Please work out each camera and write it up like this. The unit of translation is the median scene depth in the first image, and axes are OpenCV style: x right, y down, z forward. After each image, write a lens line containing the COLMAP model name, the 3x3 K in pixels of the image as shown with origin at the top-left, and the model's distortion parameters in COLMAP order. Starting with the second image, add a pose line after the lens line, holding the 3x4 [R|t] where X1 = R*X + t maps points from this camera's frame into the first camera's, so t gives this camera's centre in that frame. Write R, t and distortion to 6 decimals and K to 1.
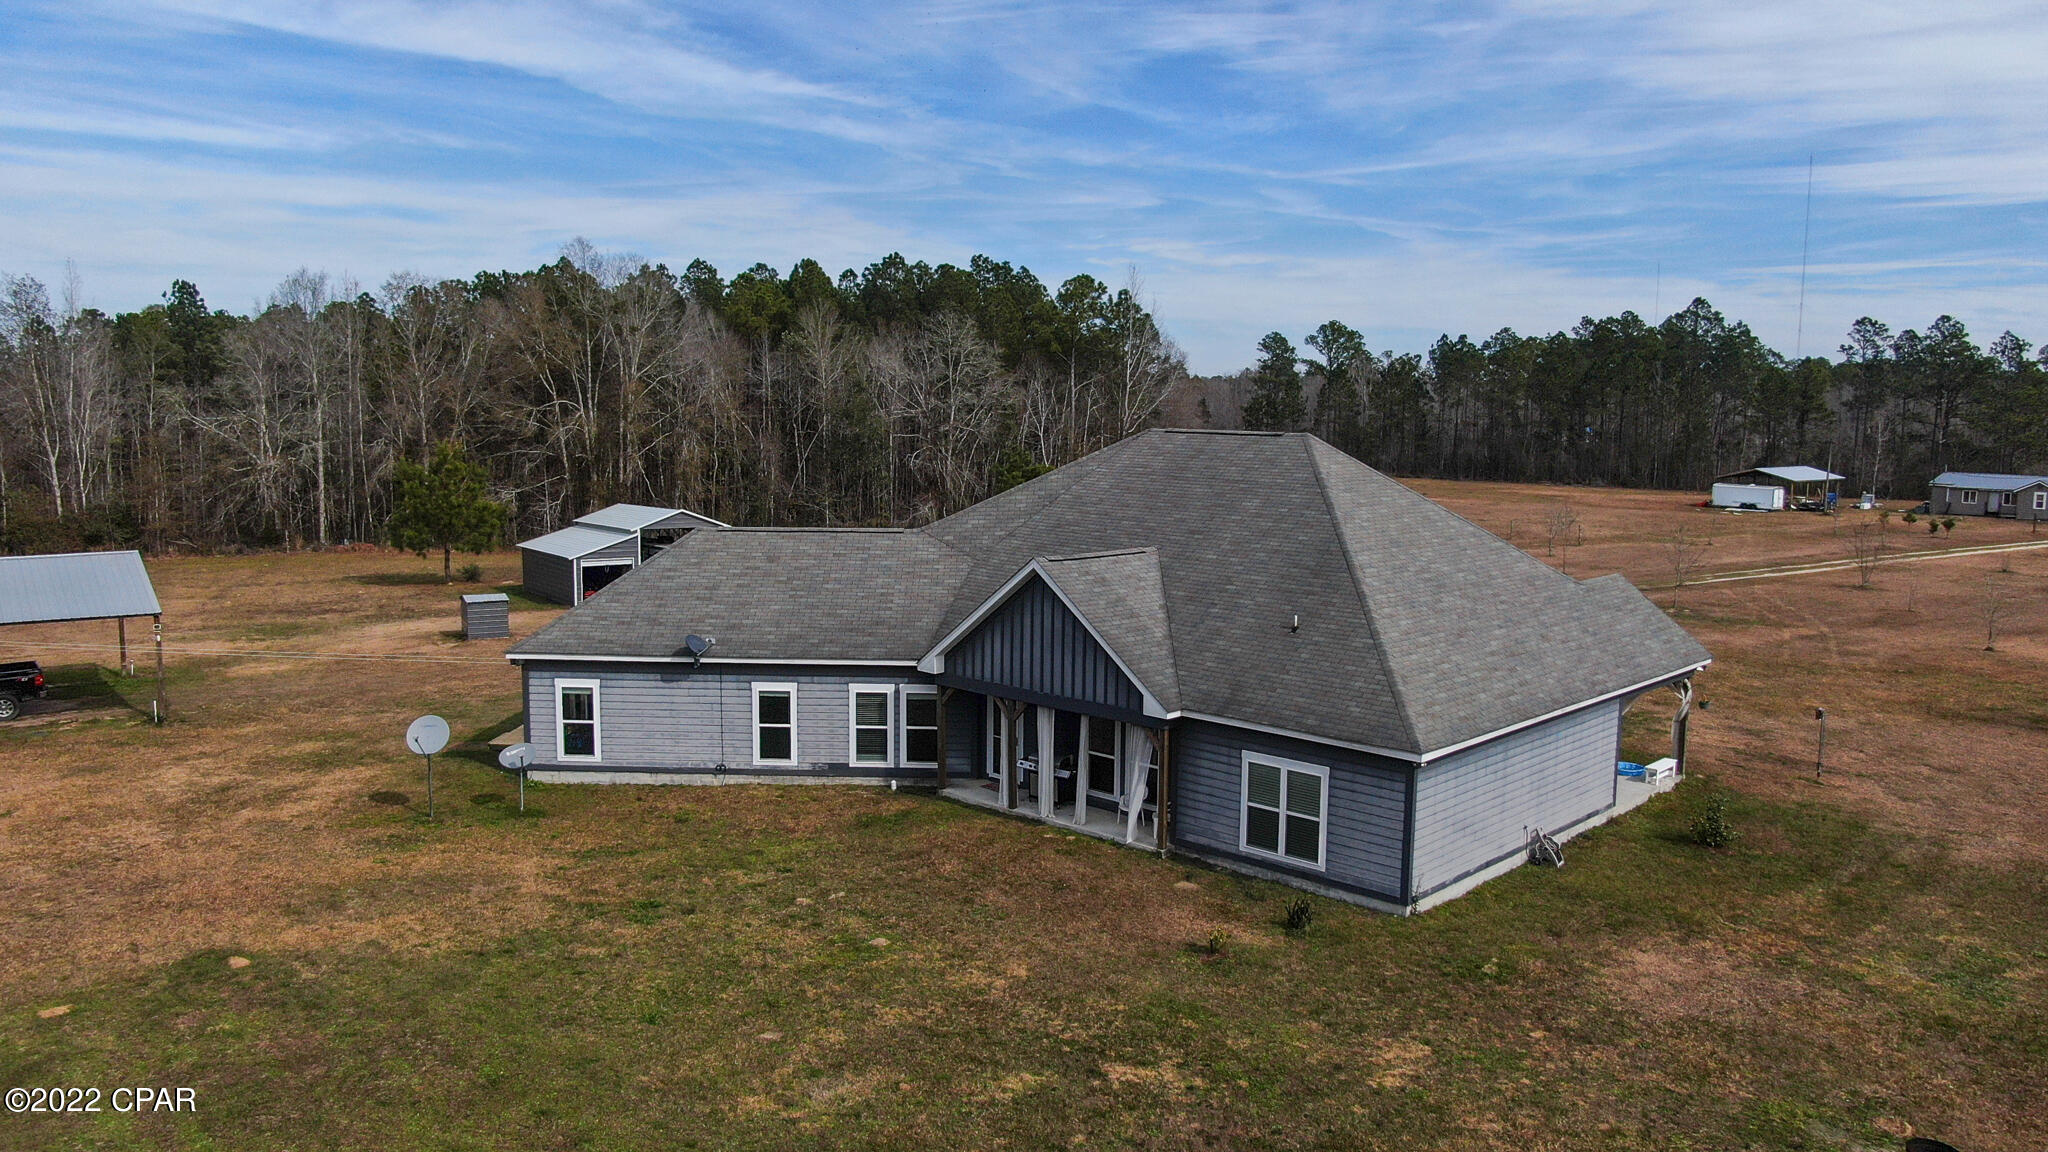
lens RADIAL K [[1462.0, 0, 1036.1], [0, 1462.0, 609.2], [0, 0, 1]] dist [-0.008223, -0.004231]
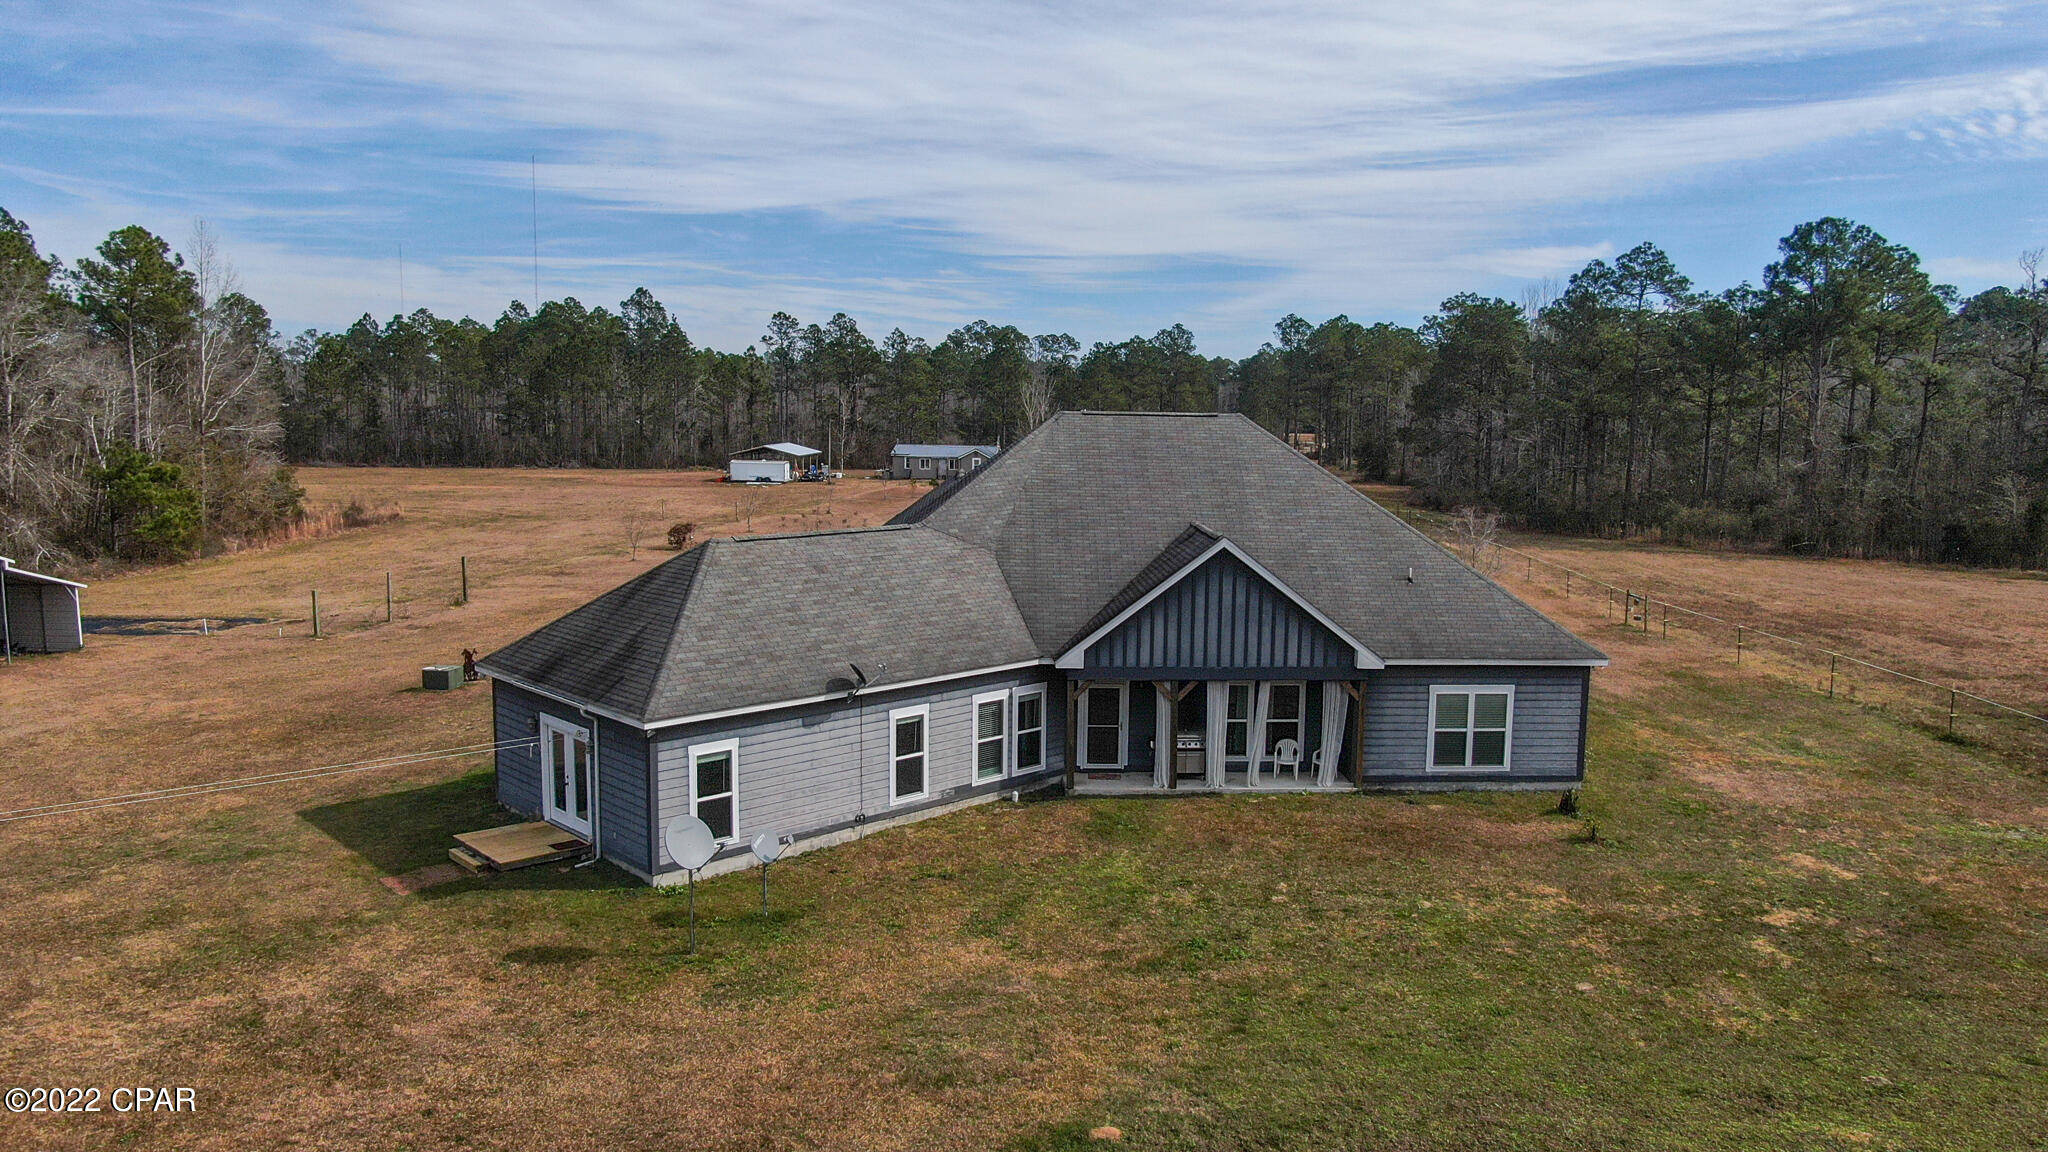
lens RADIAL K [[1462.0, 0, 1036.1], [0, 1462.0, 609.2], [0, 0, 1]] dist [-0.008223, -0.004231]
pose [[0.691392, -0.105607, 0.714719, -0.741090], [0.097643, 0.993841, 0.052395, -0.045563], [-0.715851, 0.033562, 0.697446, 0.338365]]
